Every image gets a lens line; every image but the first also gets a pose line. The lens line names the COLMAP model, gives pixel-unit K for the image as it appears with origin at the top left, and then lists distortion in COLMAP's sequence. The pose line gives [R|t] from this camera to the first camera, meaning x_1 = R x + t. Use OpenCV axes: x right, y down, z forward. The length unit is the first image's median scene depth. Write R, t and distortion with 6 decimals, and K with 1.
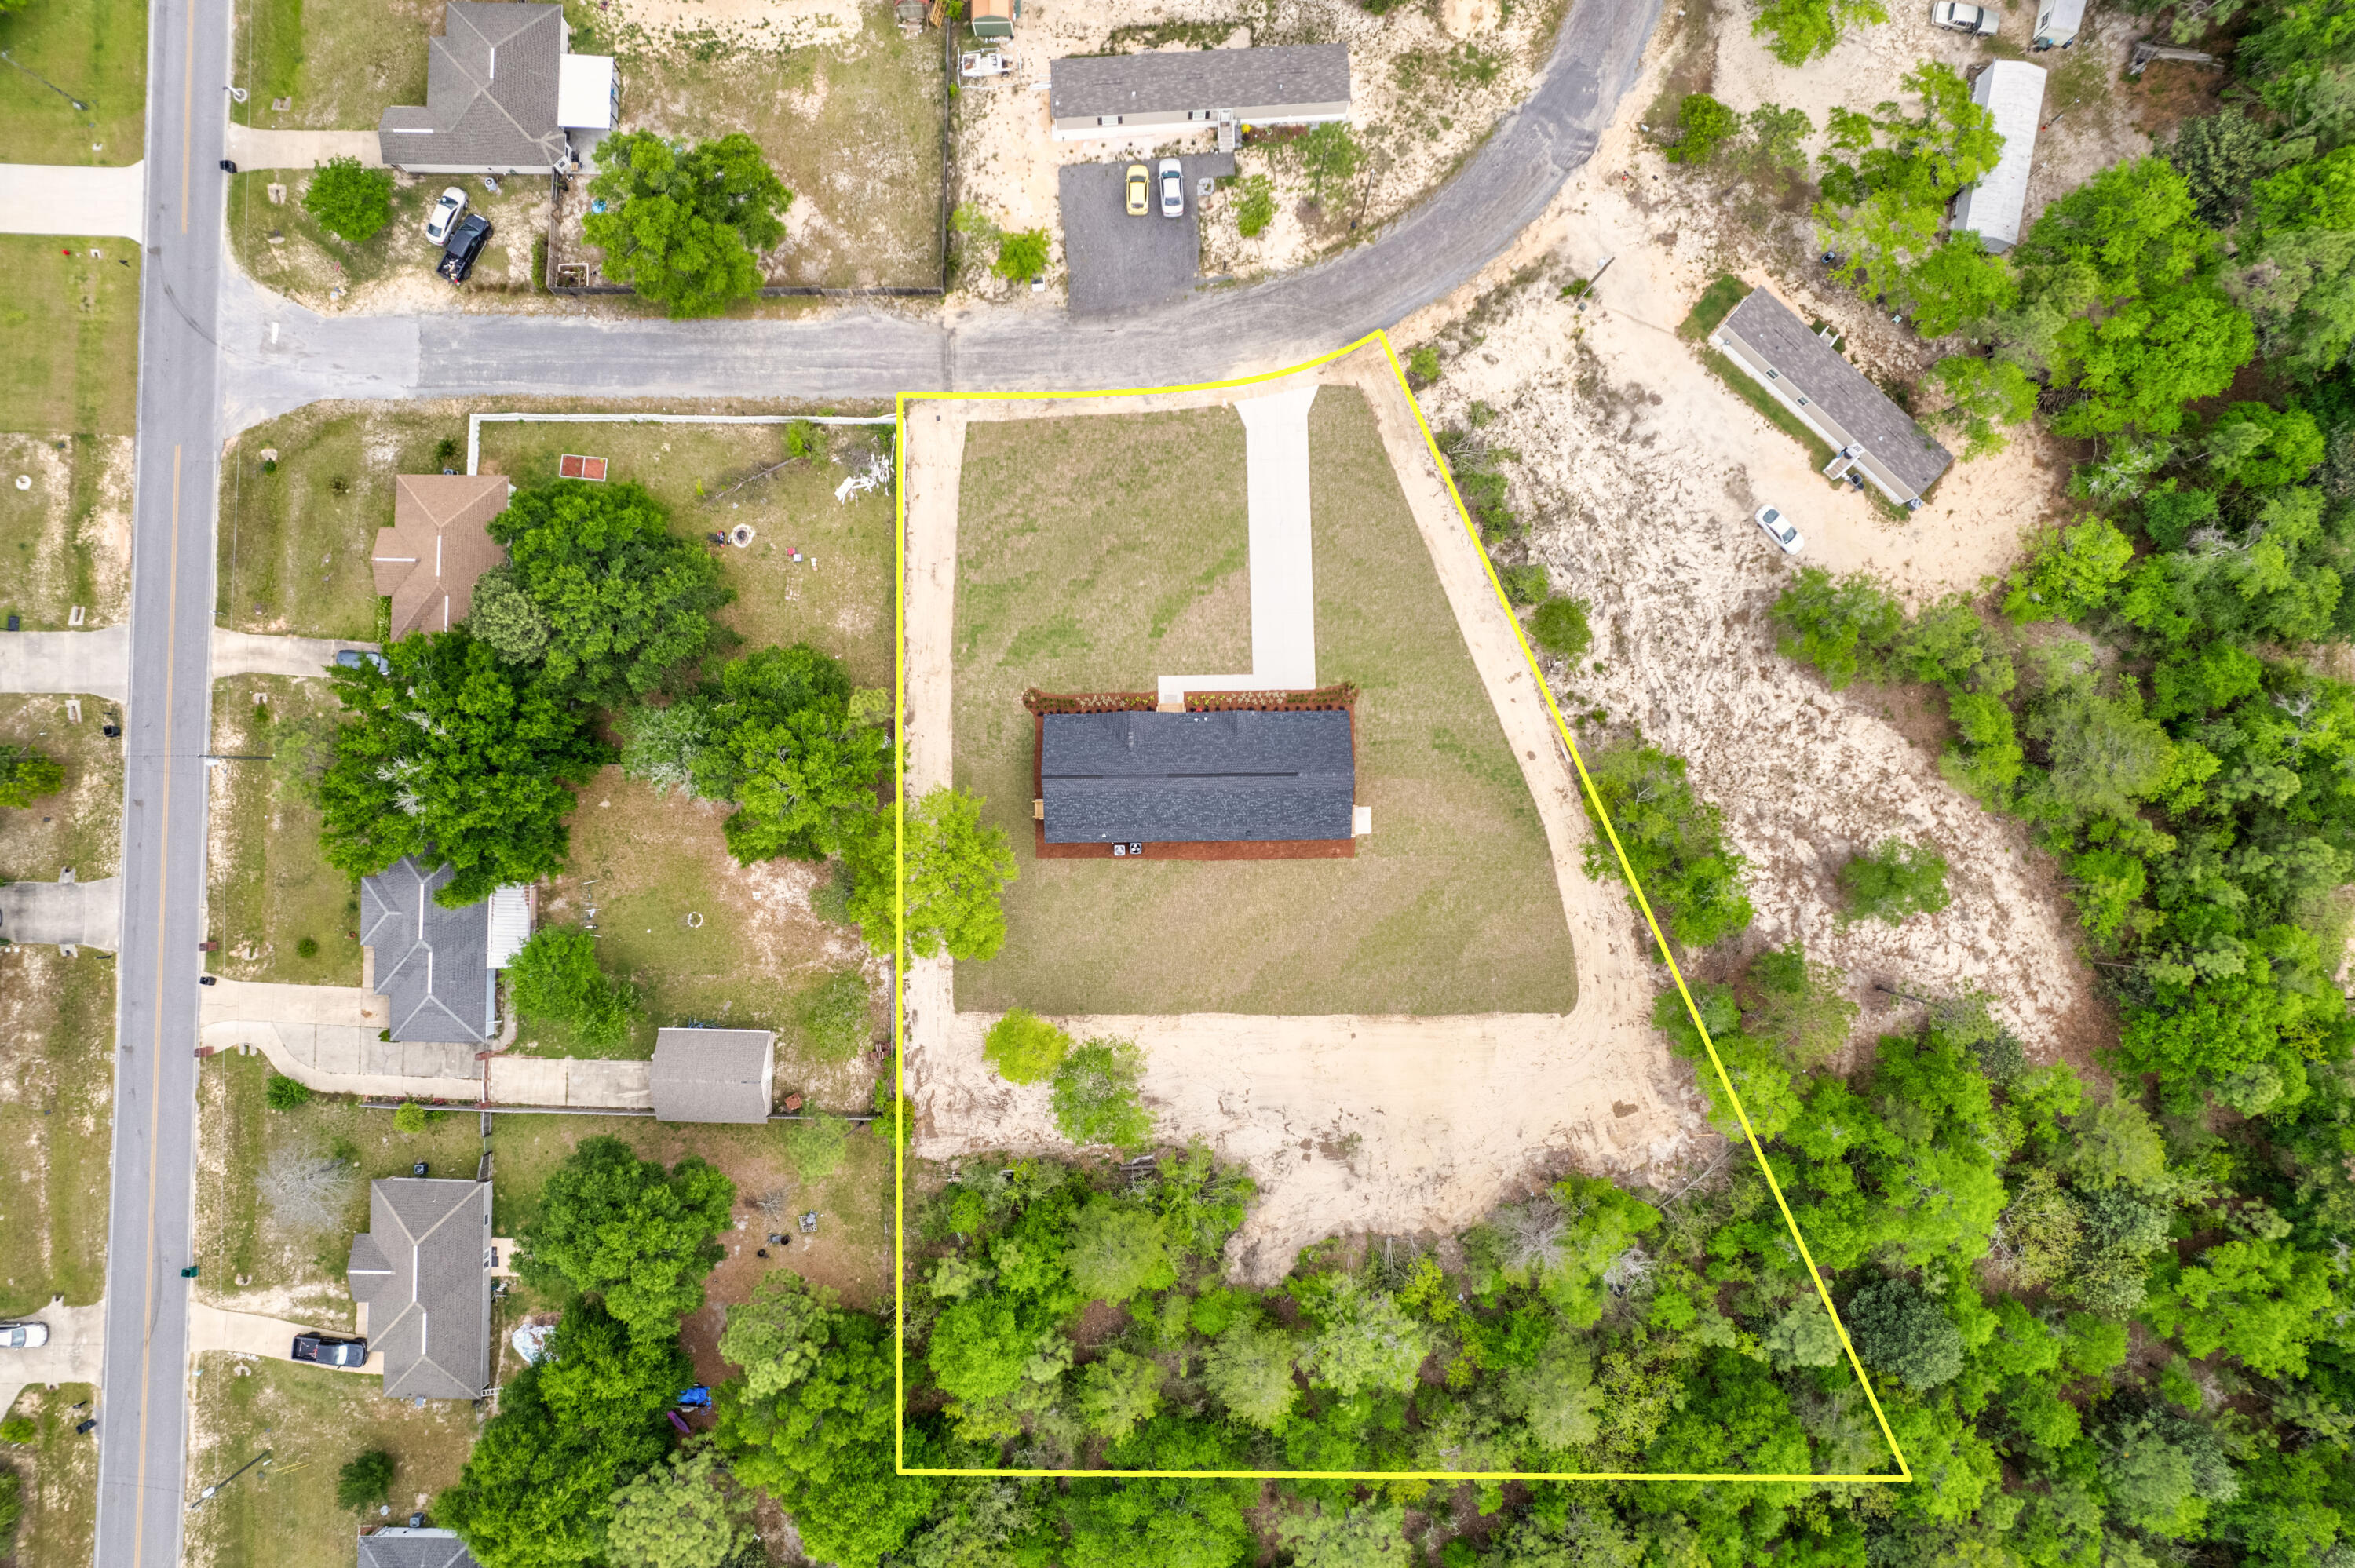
lens RADIAL K [[1501.9, 0, 1188.3], [0, 1501.9, 788.9], [0, 0, 1]] dist [-0.069186, 0.061856]
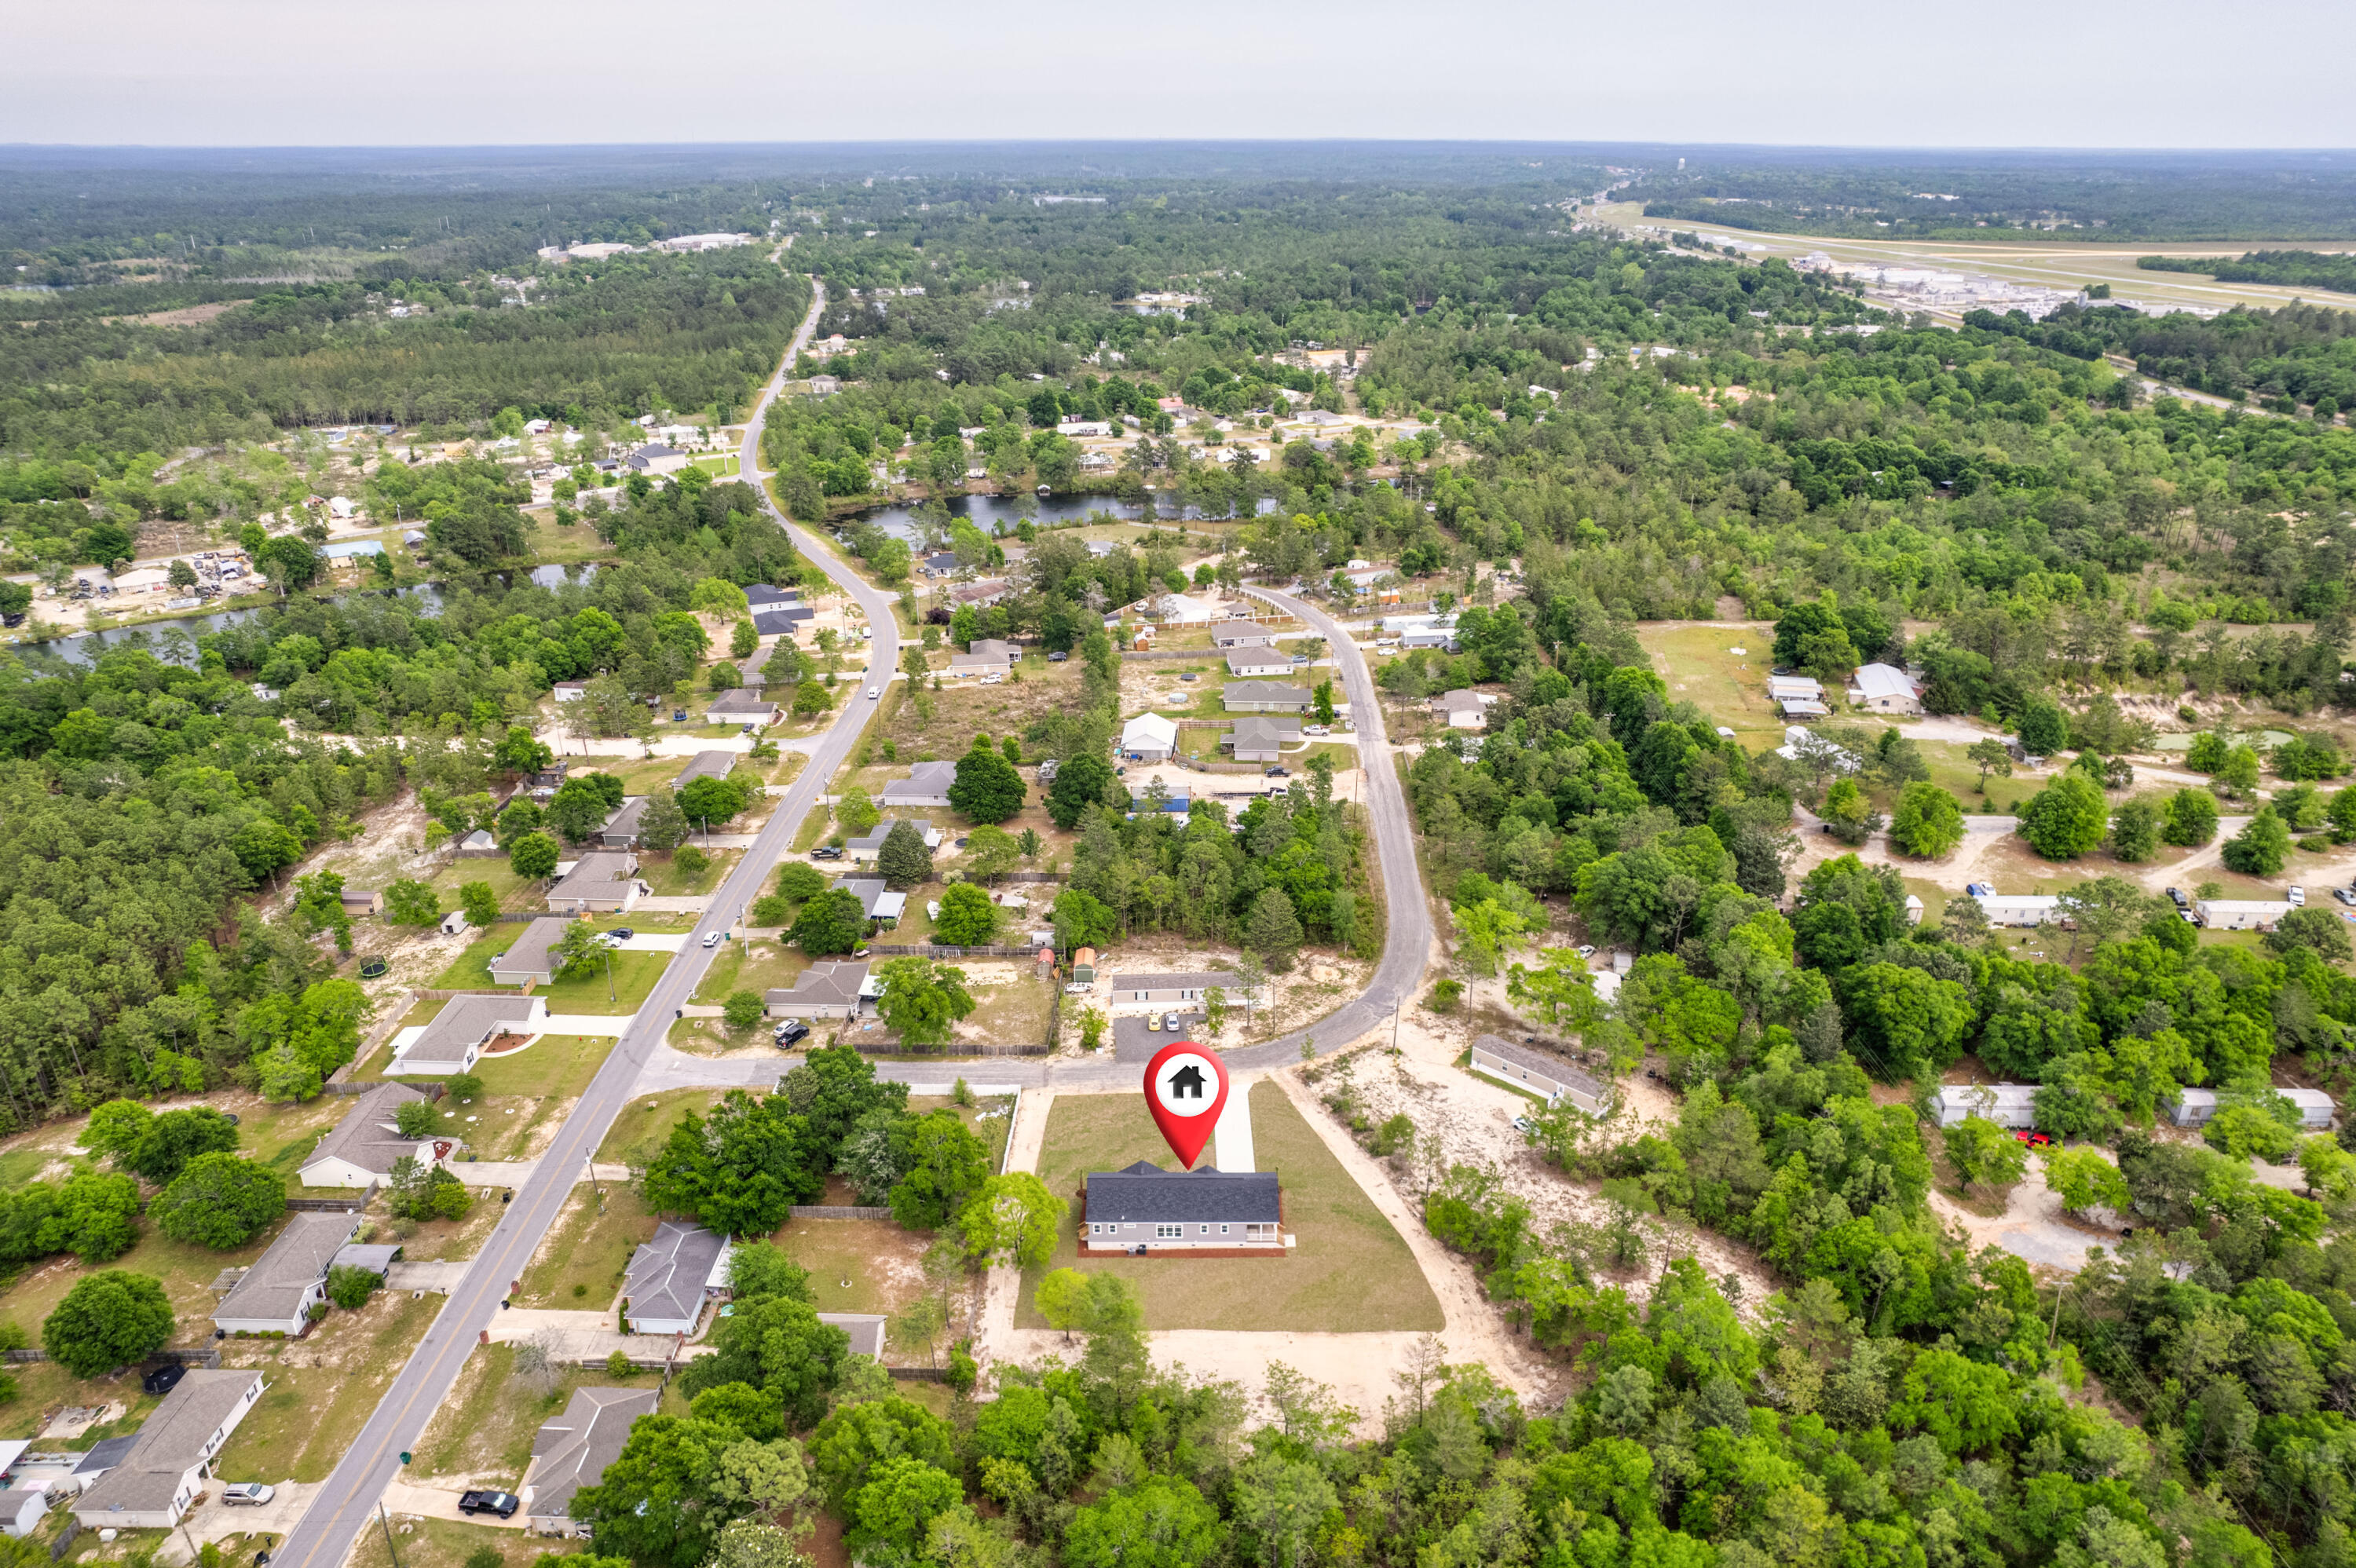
lens RADIAL K [[1502.6, 0, 1188.8], [0, 1502.6, 788.9], [0, 0, 1]] dist [-0.069186, 0.061856]
pose [[0.999930, -0.006815, -0.009667, 0.029965], [-0.005863, 0.424278, -0.905513, 1.207043], [0.010273, 0.905507, 0.424208, -0.077818]]
